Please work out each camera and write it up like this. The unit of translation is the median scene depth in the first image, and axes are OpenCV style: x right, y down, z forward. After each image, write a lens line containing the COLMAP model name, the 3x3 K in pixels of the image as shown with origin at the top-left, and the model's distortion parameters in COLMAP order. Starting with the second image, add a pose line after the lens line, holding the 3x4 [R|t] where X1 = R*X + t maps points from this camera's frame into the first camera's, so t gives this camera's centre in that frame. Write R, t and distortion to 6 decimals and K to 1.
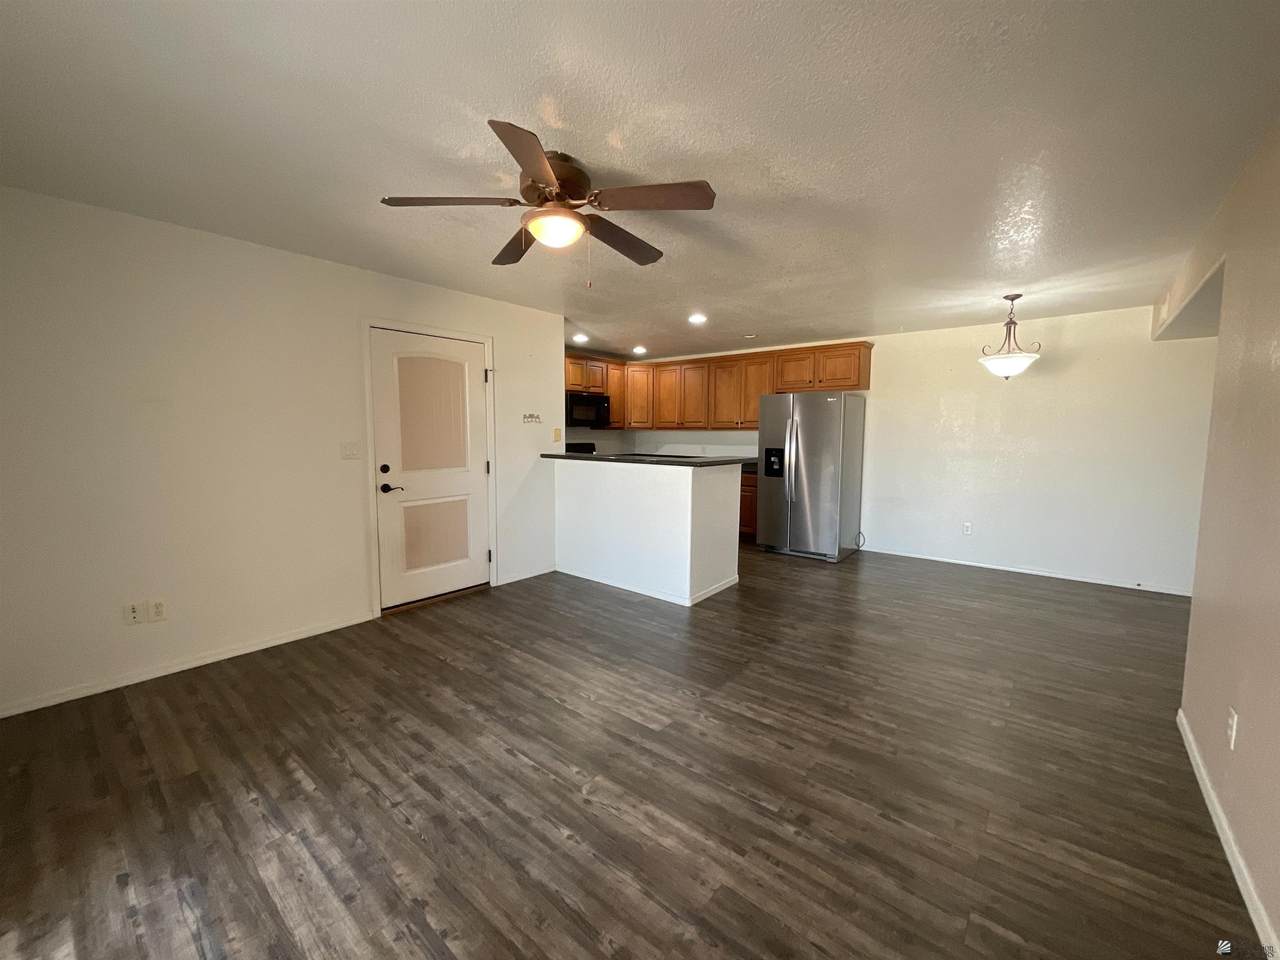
lens RADIAL K [[514.5, 0, 640.3], [0, 514.5, 478.8], [0, 0, 1]] dist [0.003221, 0.000088]
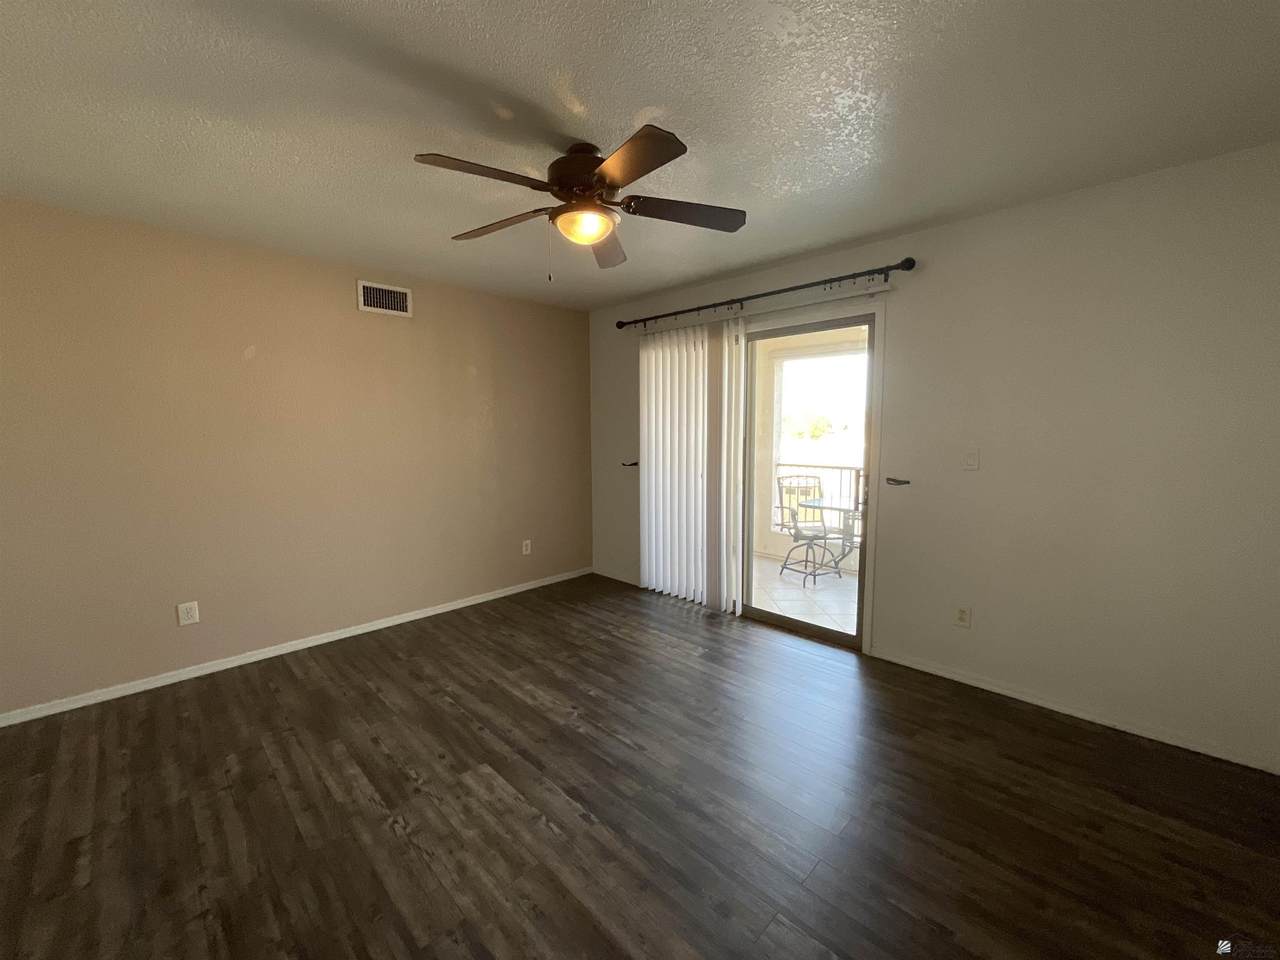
lens RADIAL K [[514.5, 0, 640.8], [0, 514.5, 480.2], [0, 0, 1]] dist [0.003221, 0.000088]
pose [[-0.996002, -0.009723, 0.088805, -0.350136], [0.007330, 0.981813, 0.189707, -0.192065], [-0.089034, 0.189599, -0.977816, 1.971328]]
